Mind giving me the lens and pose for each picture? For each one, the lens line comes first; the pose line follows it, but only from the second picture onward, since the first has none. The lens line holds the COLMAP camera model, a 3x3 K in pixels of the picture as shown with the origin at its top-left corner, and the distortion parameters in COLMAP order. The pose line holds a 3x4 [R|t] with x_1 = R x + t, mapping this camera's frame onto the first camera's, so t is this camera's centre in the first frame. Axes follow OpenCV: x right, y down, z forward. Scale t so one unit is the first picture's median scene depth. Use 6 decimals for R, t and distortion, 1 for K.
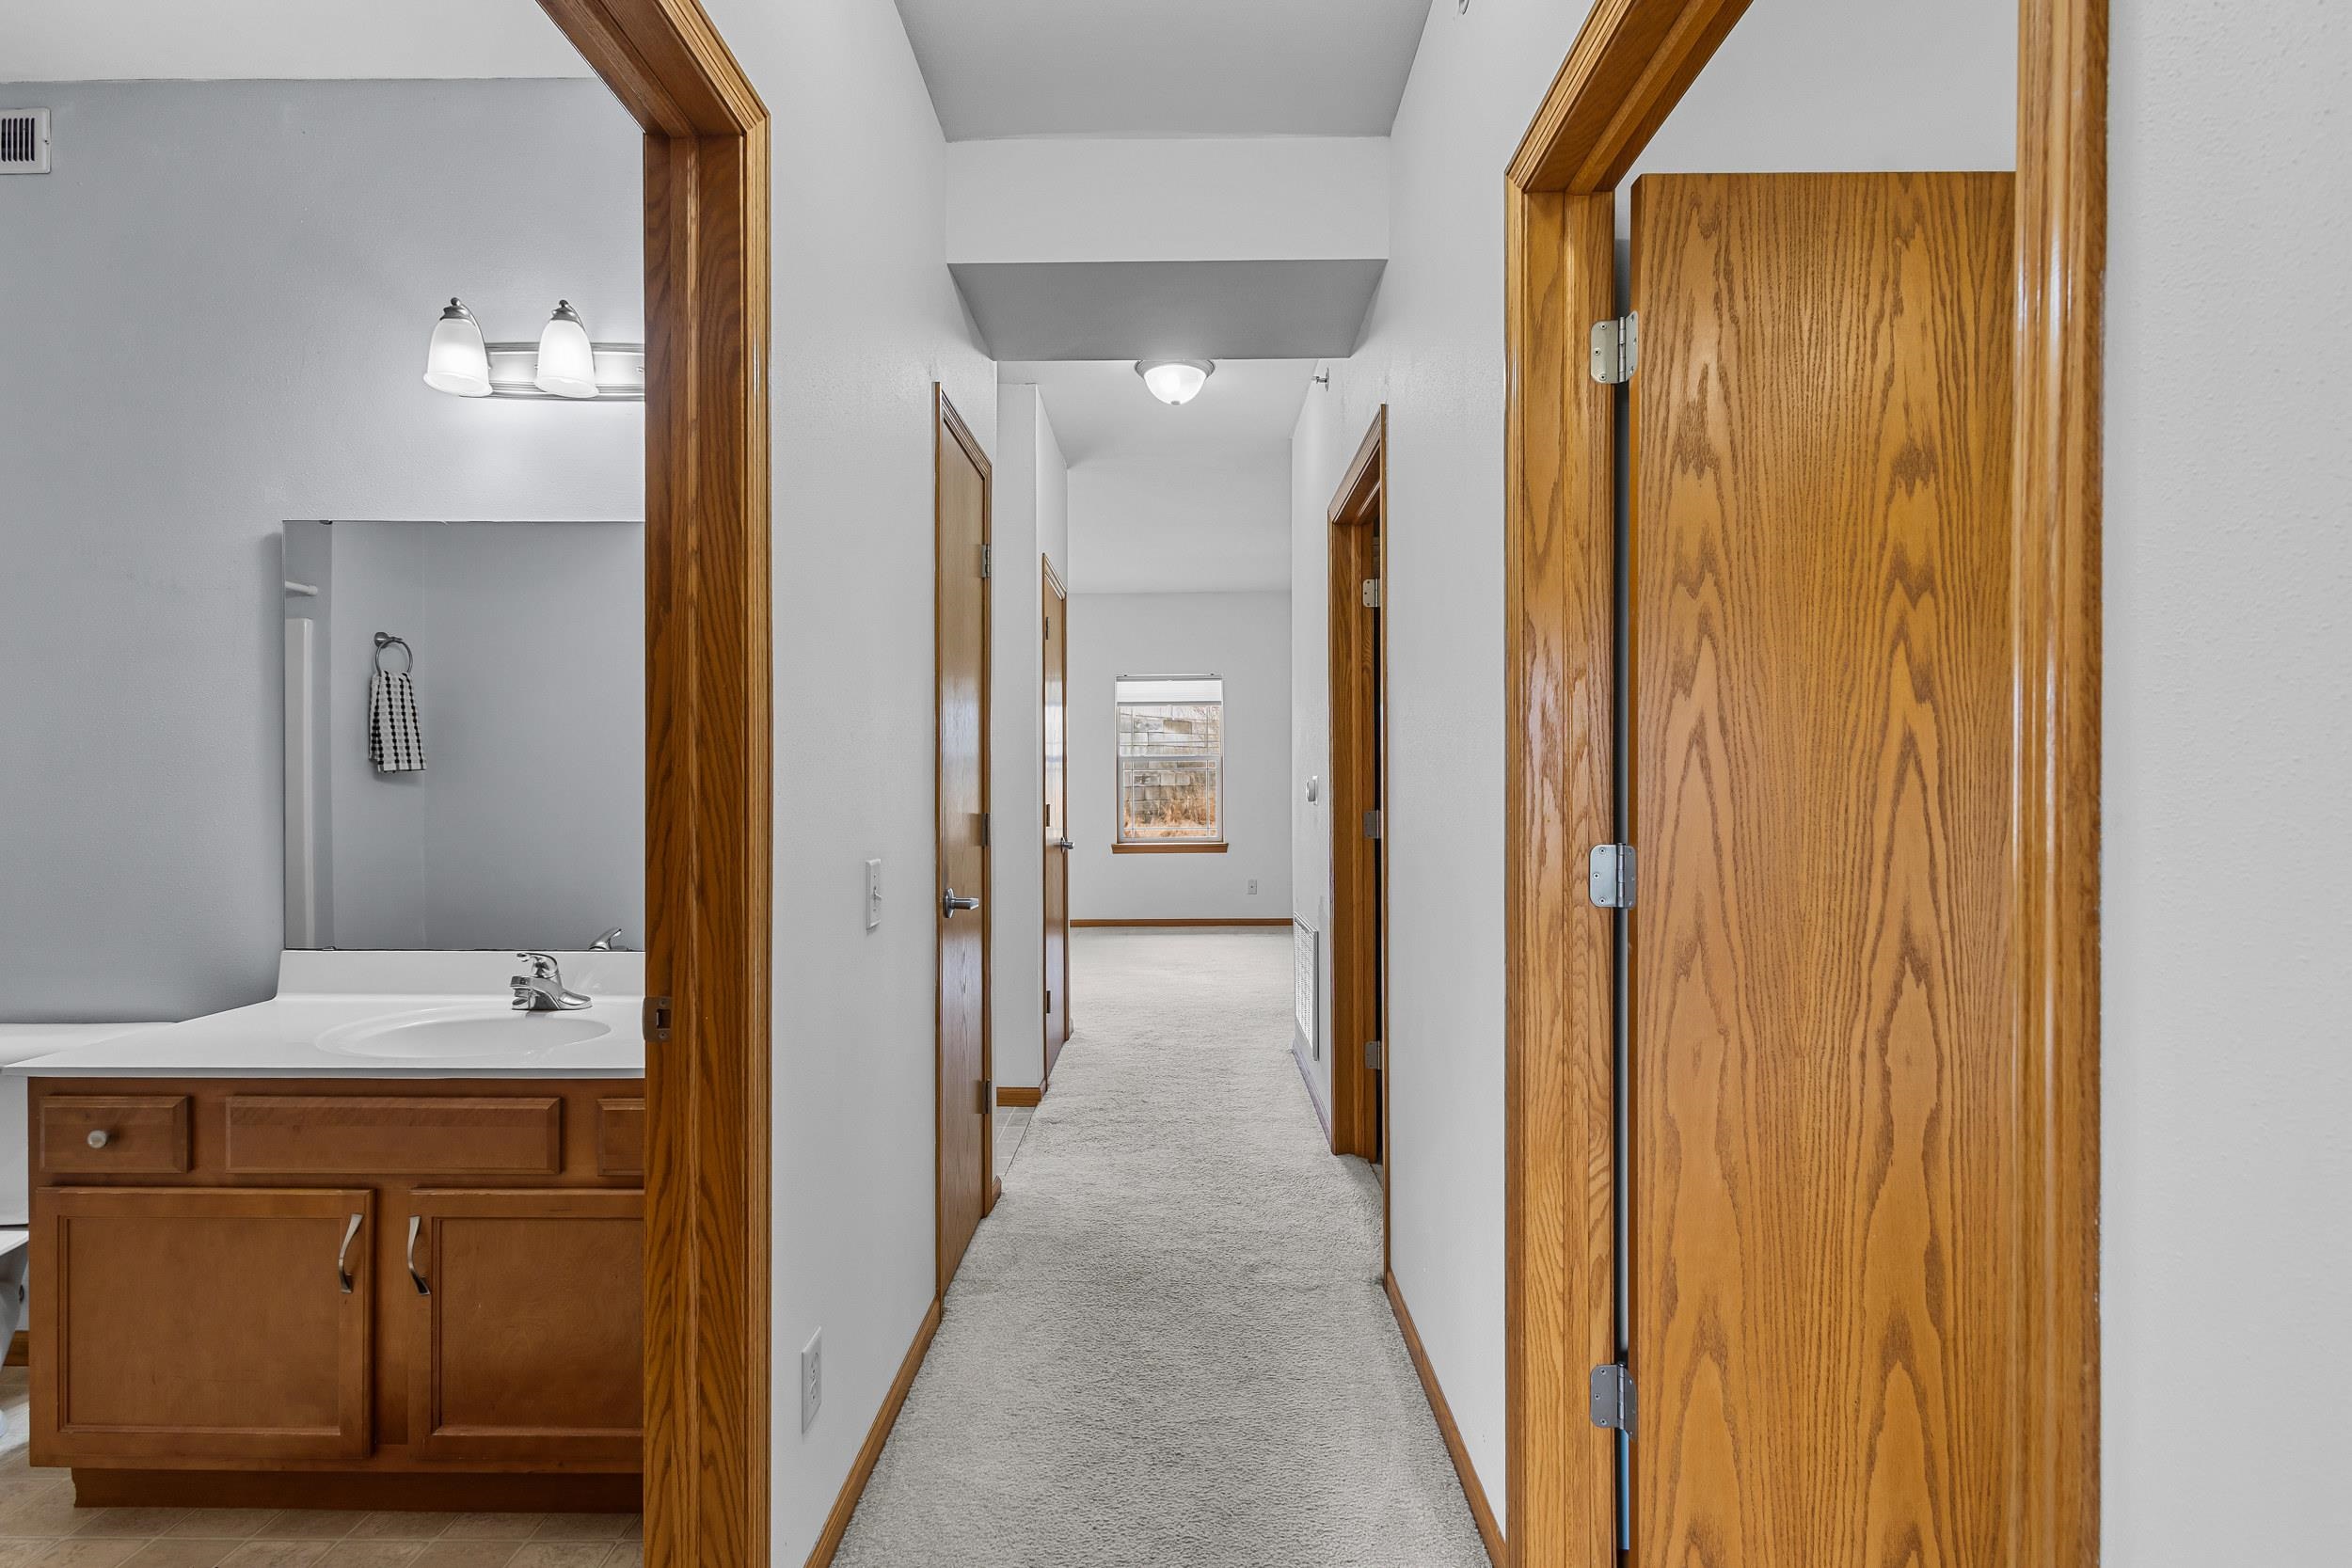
lens RADIAL K [[1086.6, 0, 1176.5], [0, 1086.6, 777.1], [0, 0, 1]] dist [0.009490, -0.001673]
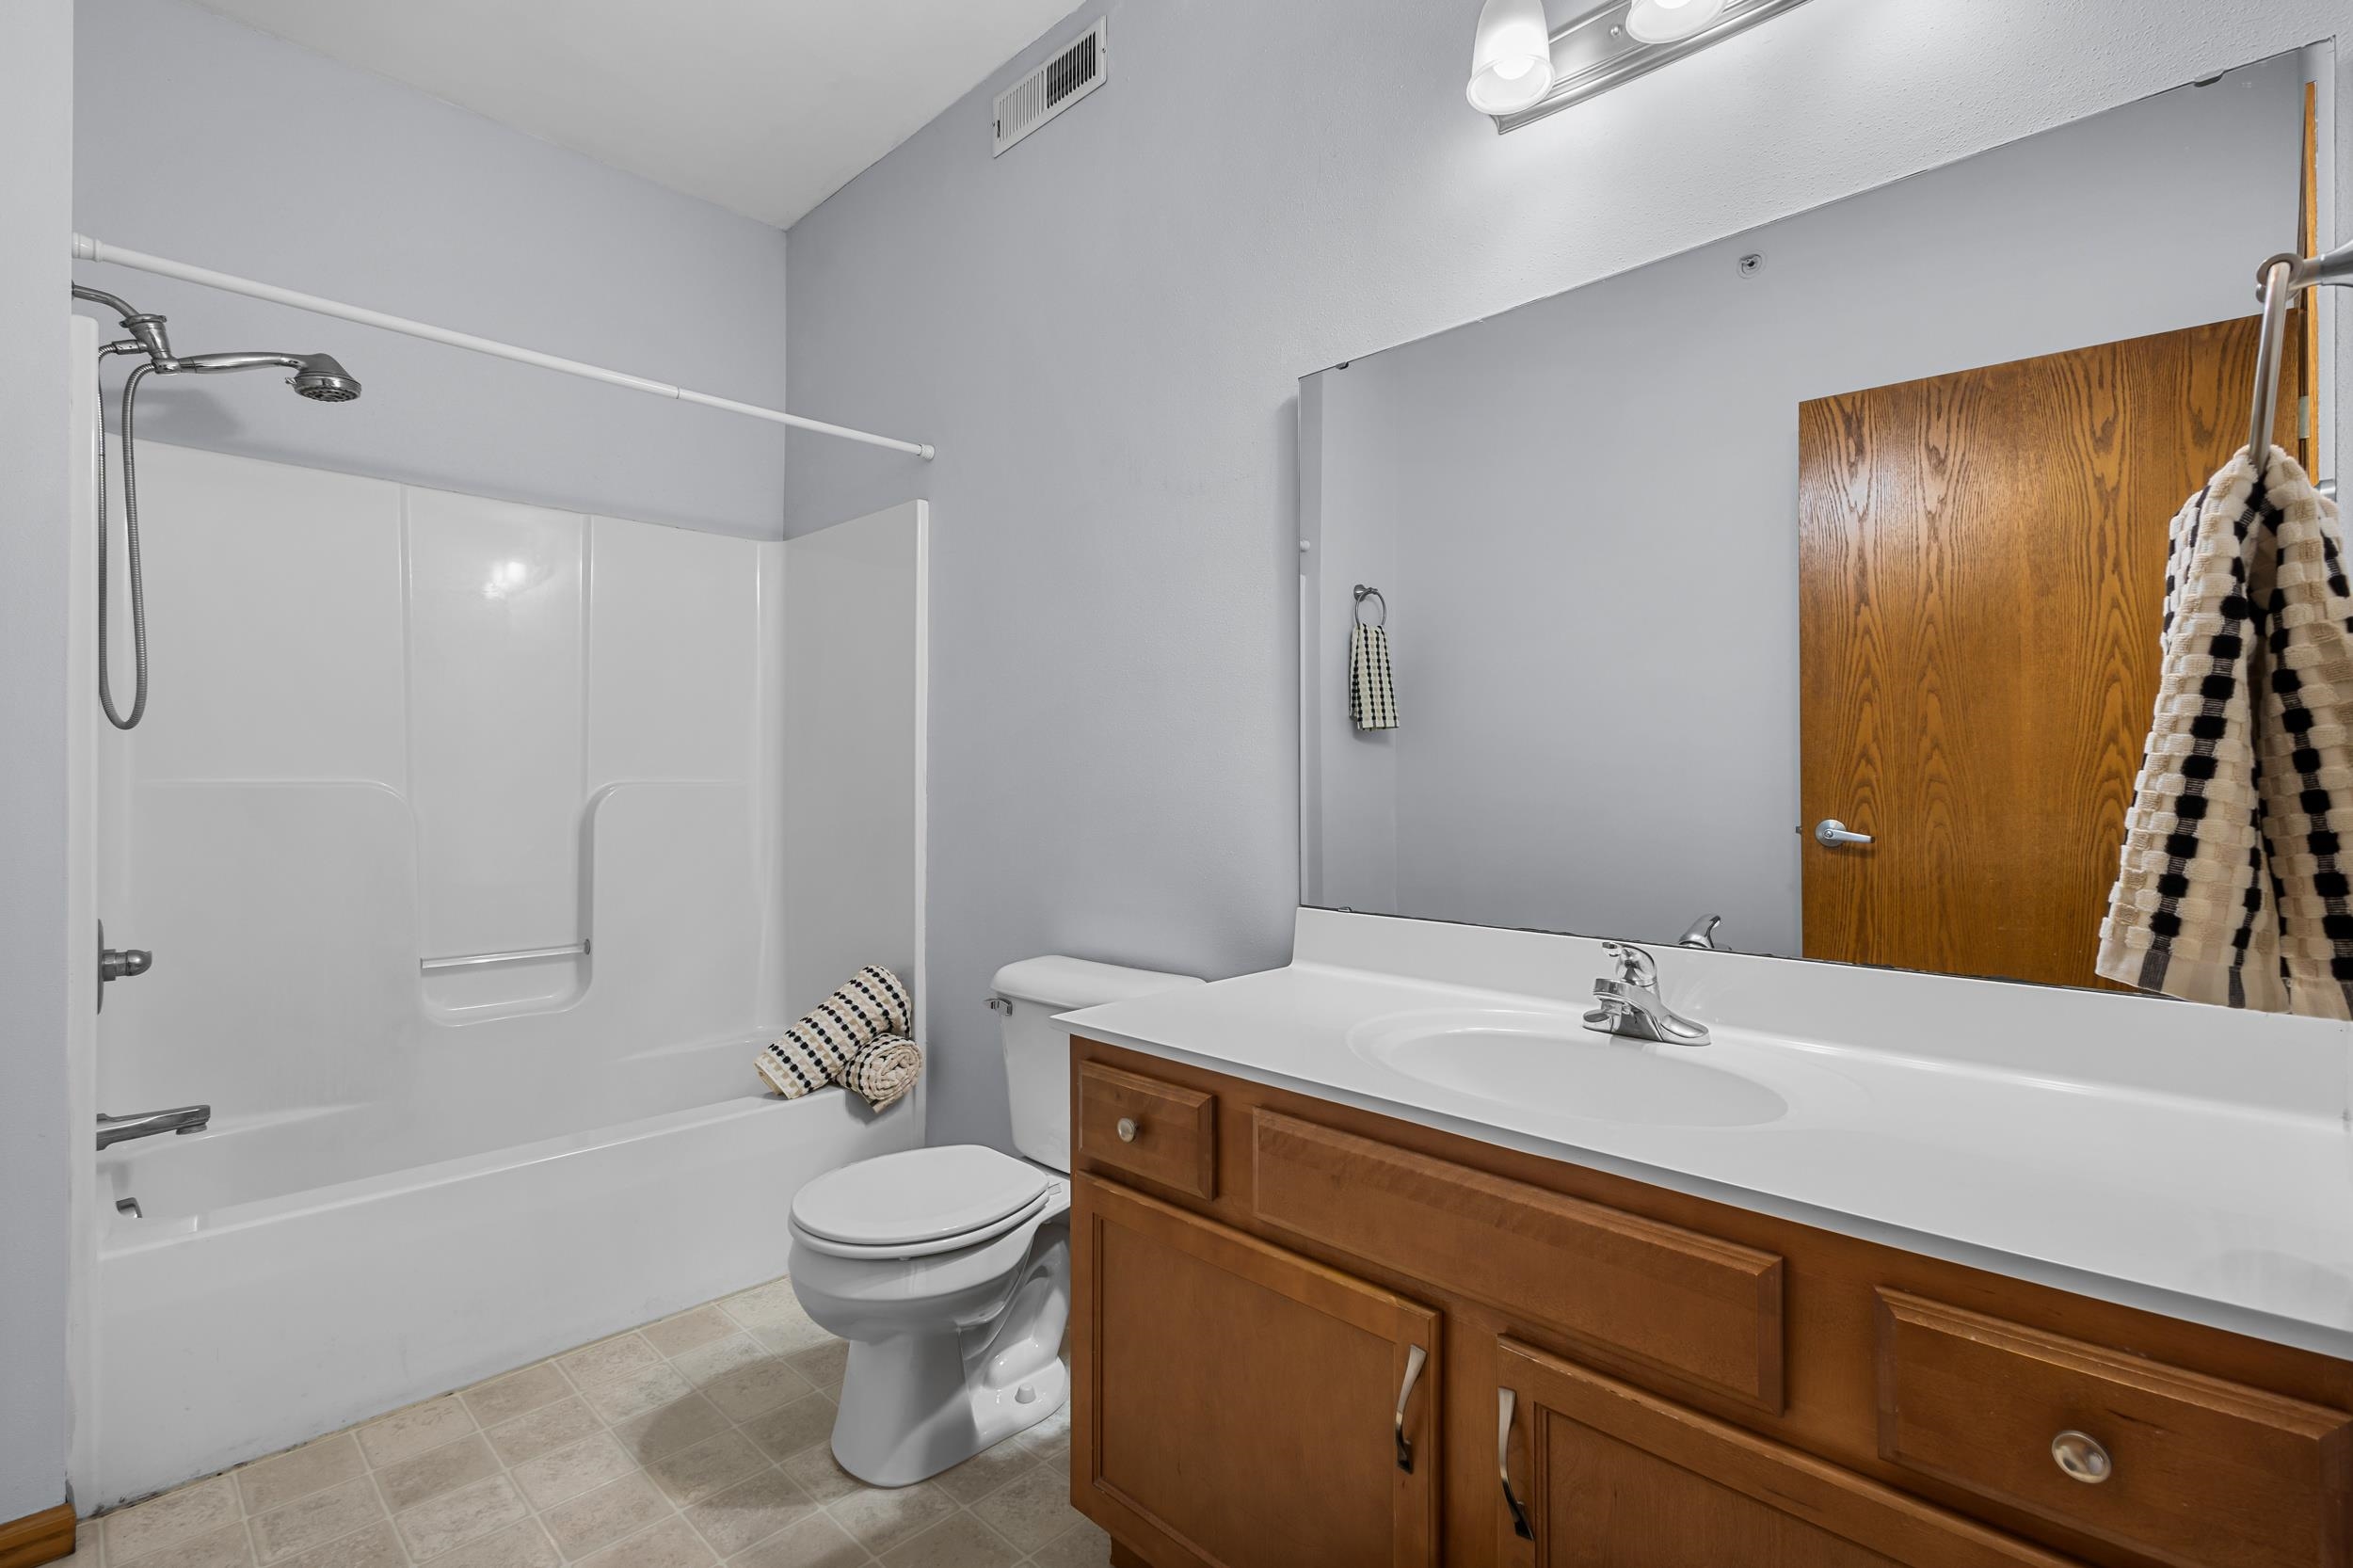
lens RADIAL K [[1081.0, 0, 1173.9], [0, 1081.0, 777.4], [0, 0, 1]] dist [0.005951, 0.000343]
pose [[0.717786, -0.001199, -0.696263, -0.422438], [0.002954, 0.999995, 0.001322, 0.080440], [0.696258, -0.003006, 0.717786, 0.468253]]
